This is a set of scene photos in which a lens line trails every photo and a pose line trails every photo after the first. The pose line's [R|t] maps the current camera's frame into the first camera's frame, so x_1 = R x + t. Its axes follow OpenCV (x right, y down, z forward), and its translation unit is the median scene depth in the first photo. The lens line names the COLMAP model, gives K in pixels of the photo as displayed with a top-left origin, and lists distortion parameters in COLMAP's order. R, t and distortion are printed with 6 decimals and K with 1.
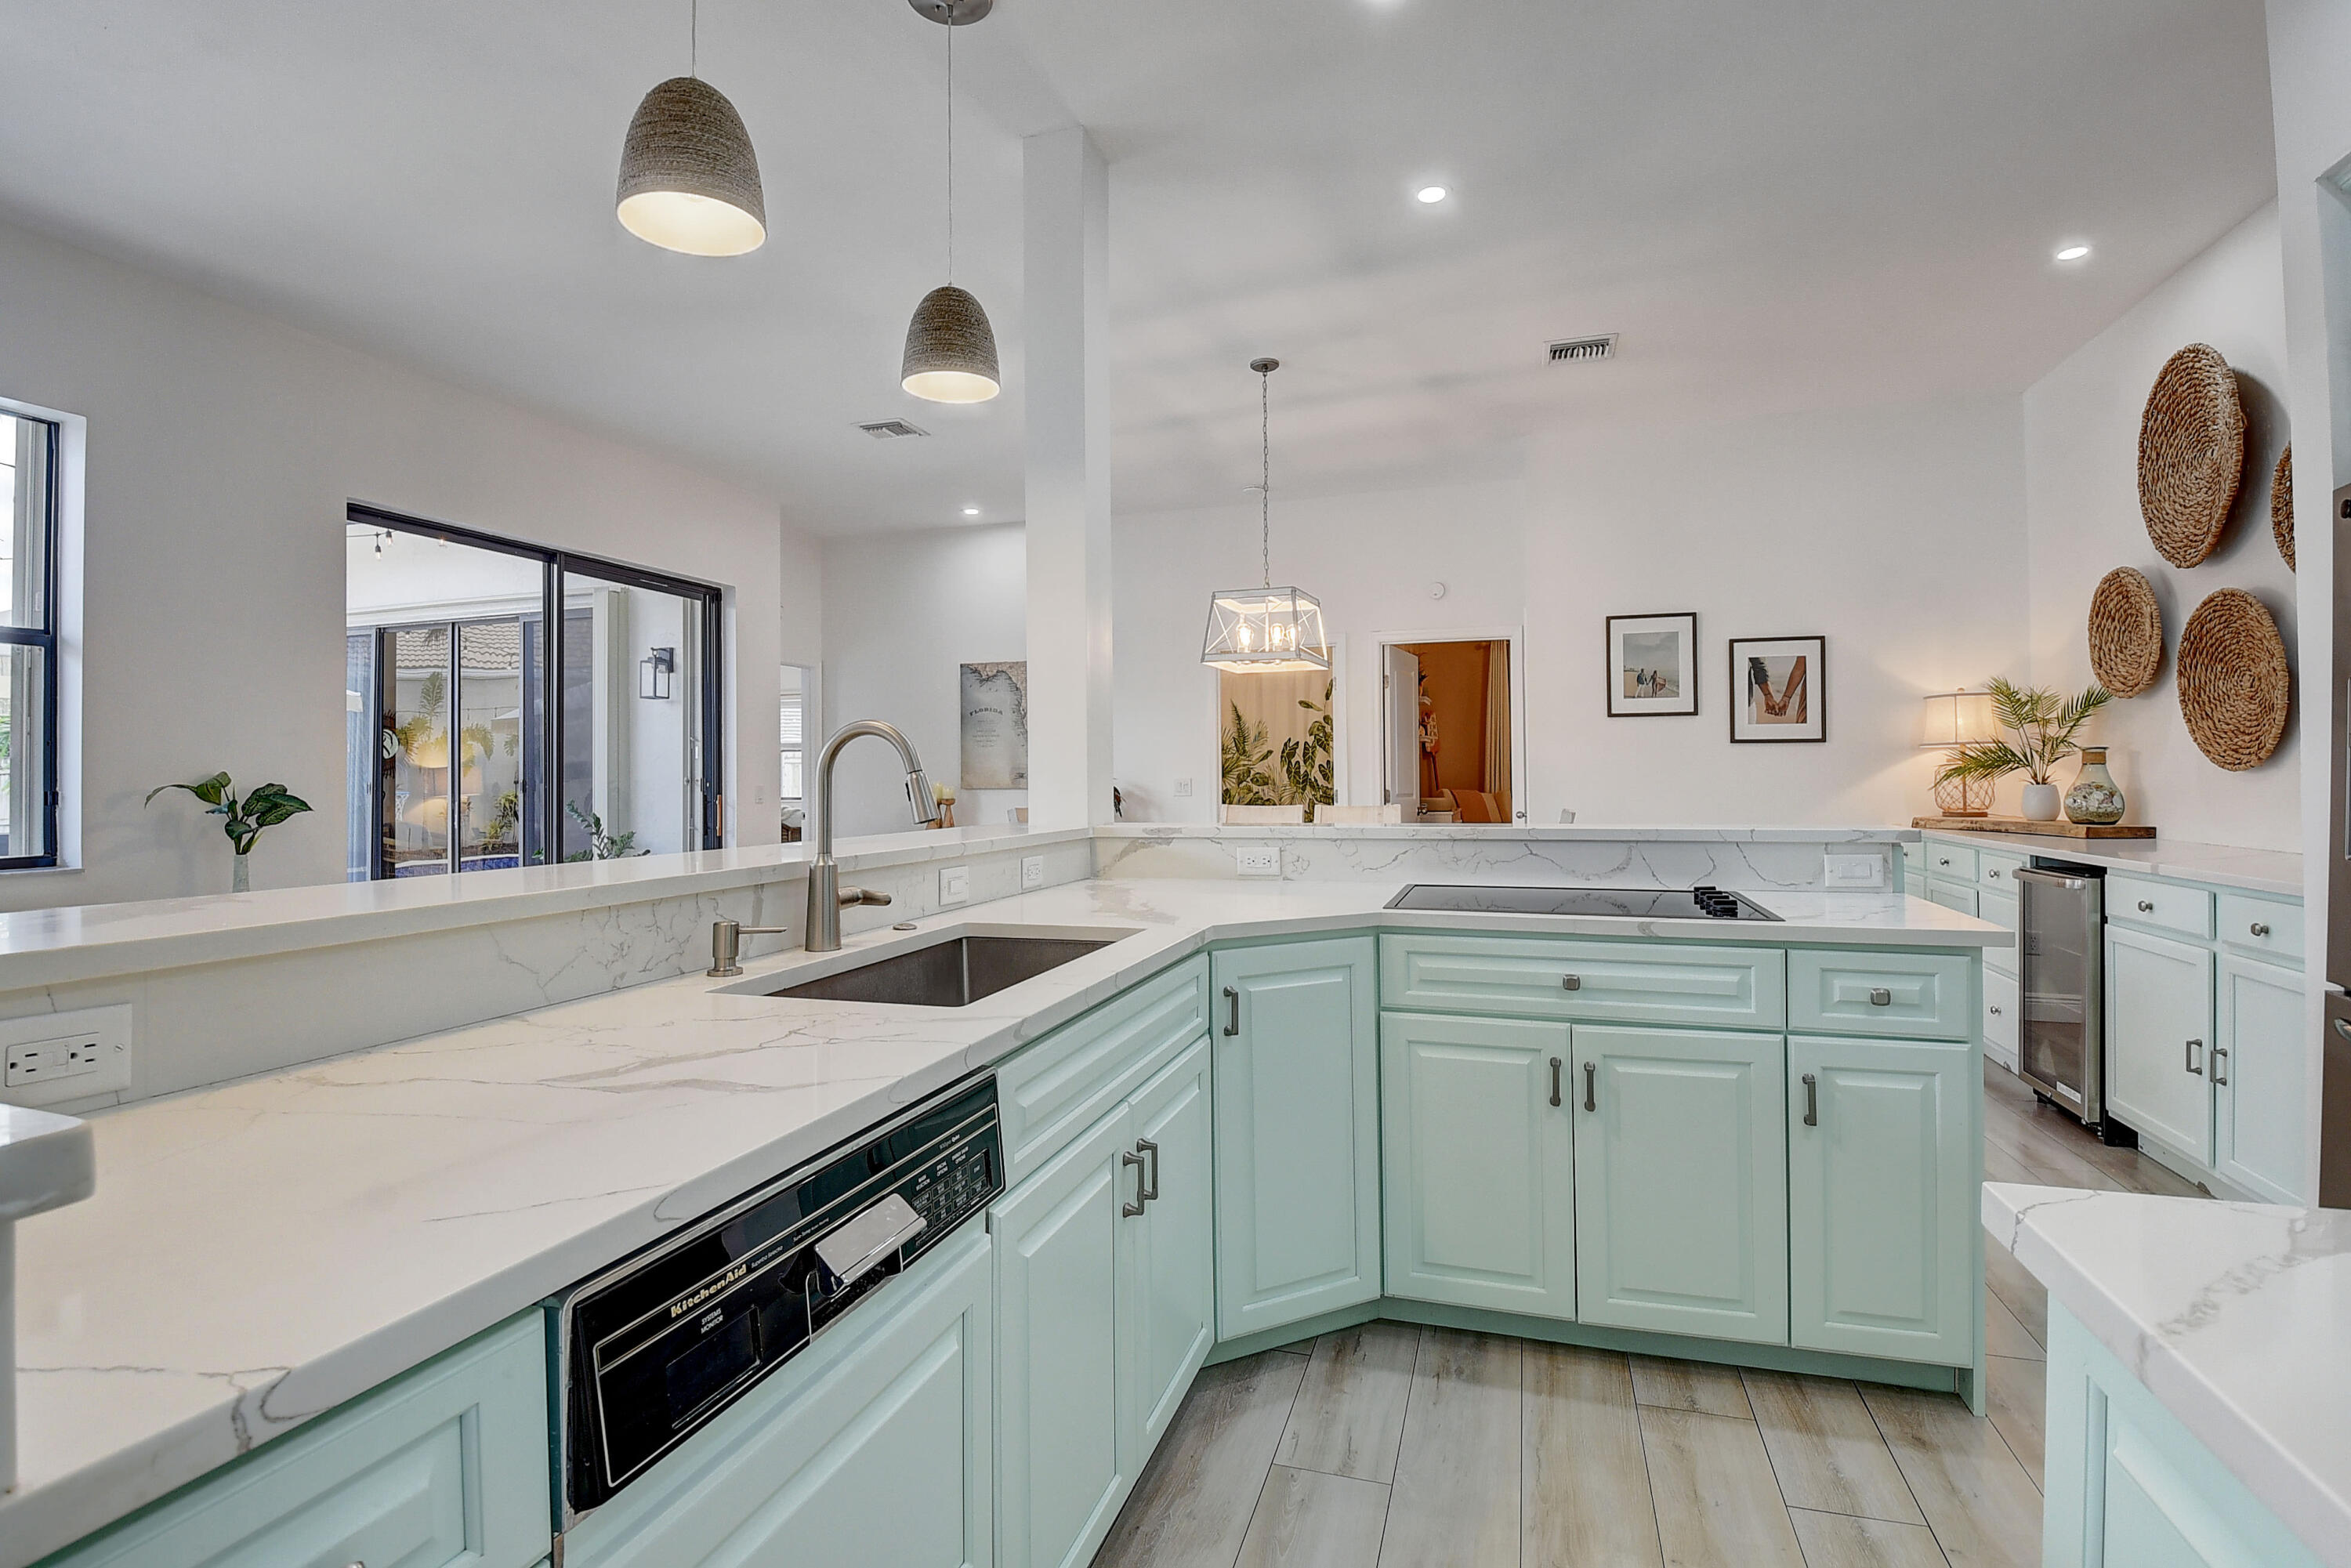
lens RADIAL K [[1094.7, 0, 1170.3], [0, 1094.7, 762.1], [0, 0, 1]] dist [0.001353, -0.021223]
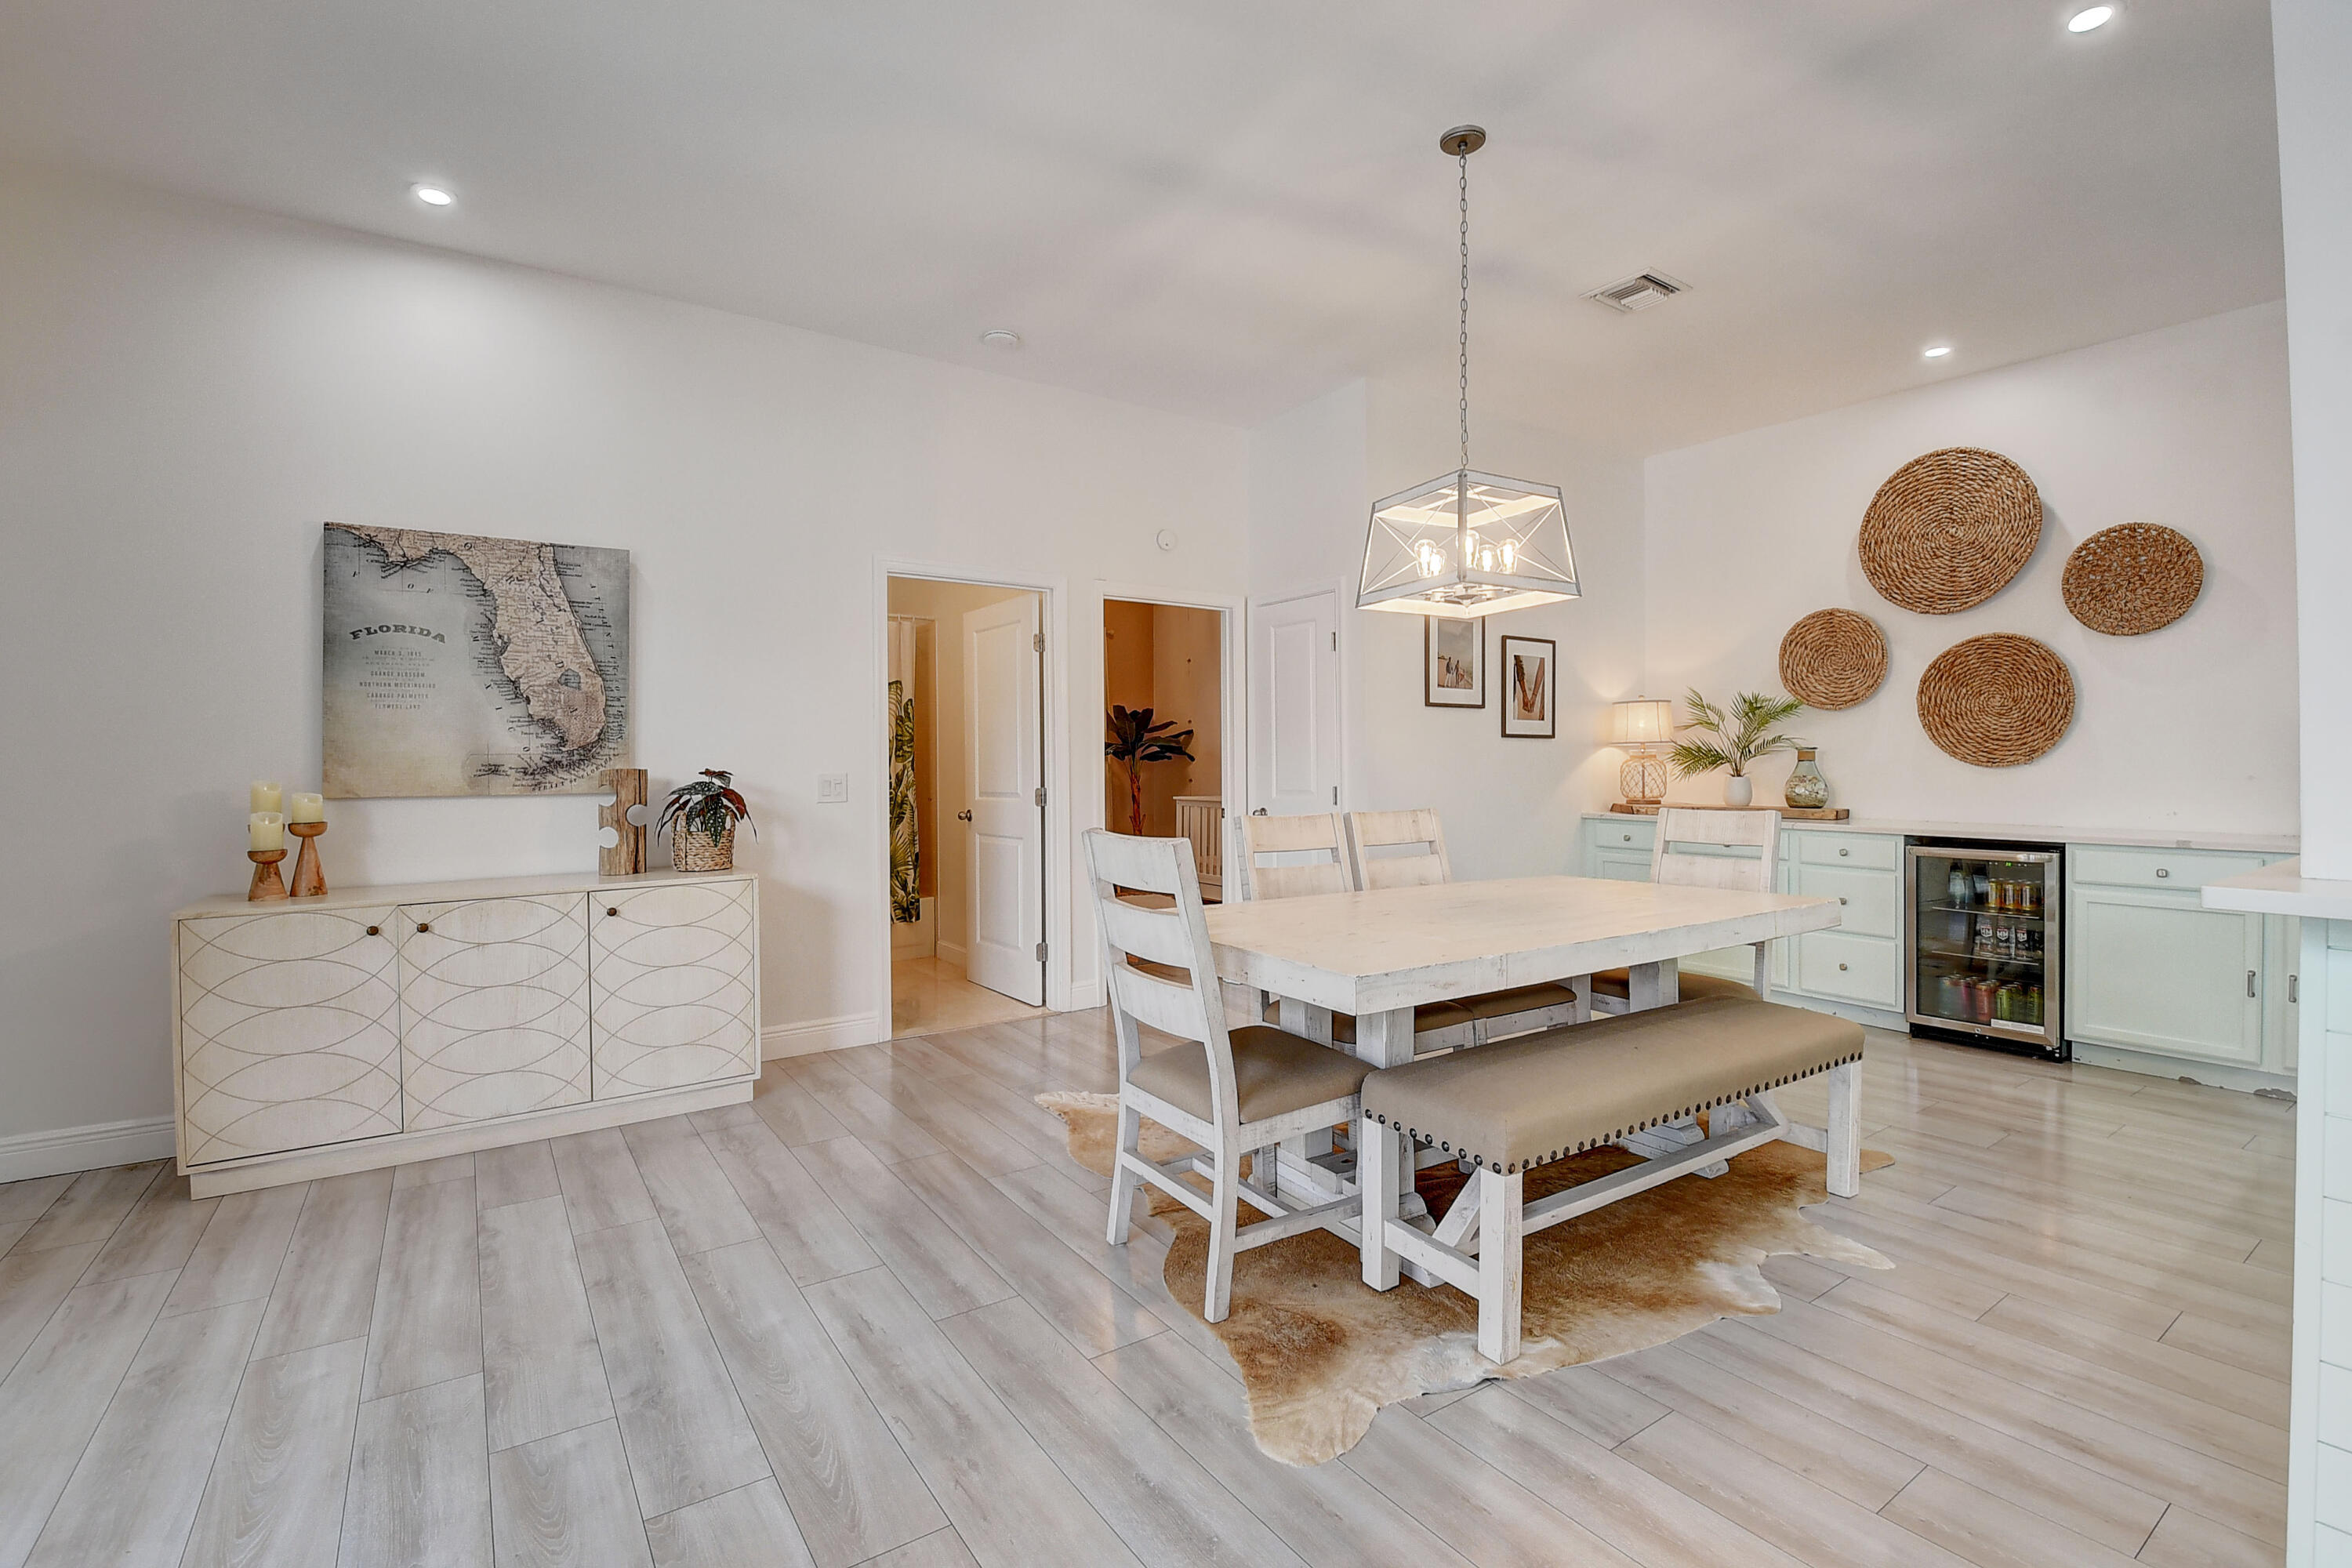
lens RADIAL K [[1047.2, 0, 1164.8], [0, 1047.2, 754.1], [0, 0, 1]] dist [0.013587, -0.026519]
pose [[0.615388, 0.010377, 0.788156, -0.452574], [-0.010786, 0.999931, -0.004744, 0.005962], [-0.788150, -0.005582, 0.615457, 0.664064]]
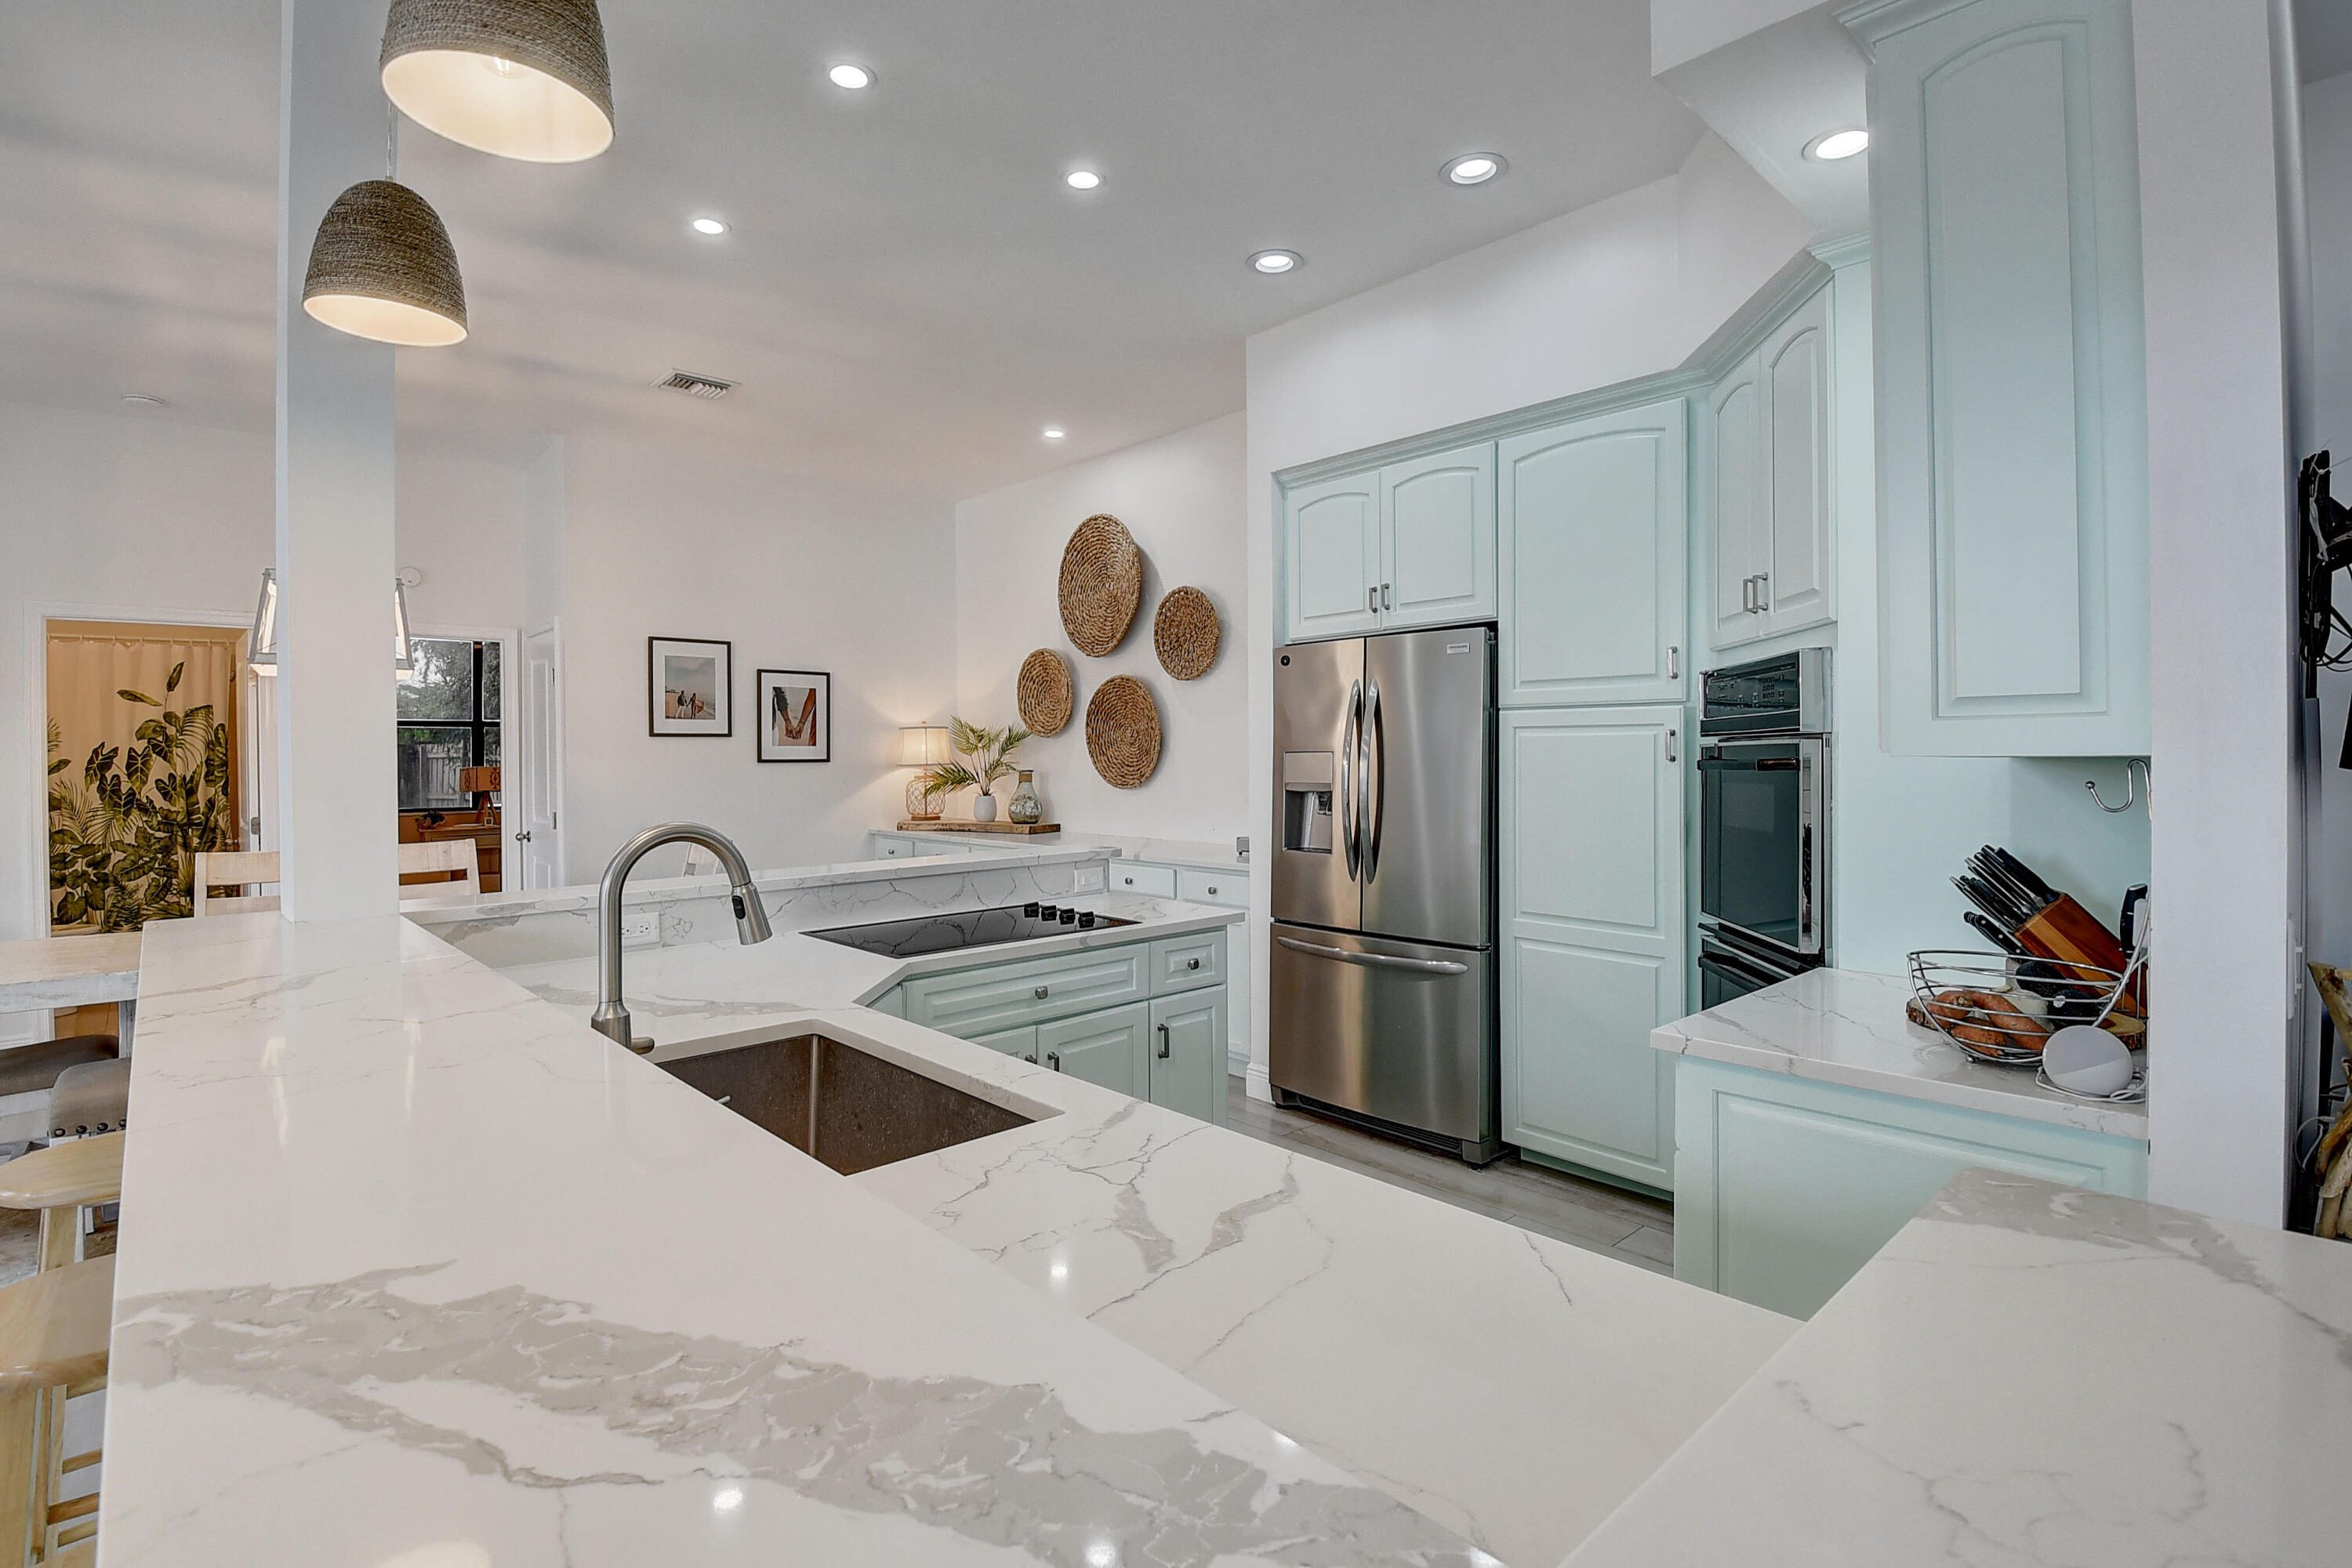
lens RADIAL K [[1095.2, 0, 1170.8], [0, 1095.2, 762.0], [0, 0, 1]] dist [0.001353, -0.021223]
pose [[0.484395, -0.004689, 0.874837, -0.261479], [-0.005530, 0.999949, 0.008422, -0.030378], [-0.874832, -0.008917, 0.484344, 0.098735]]
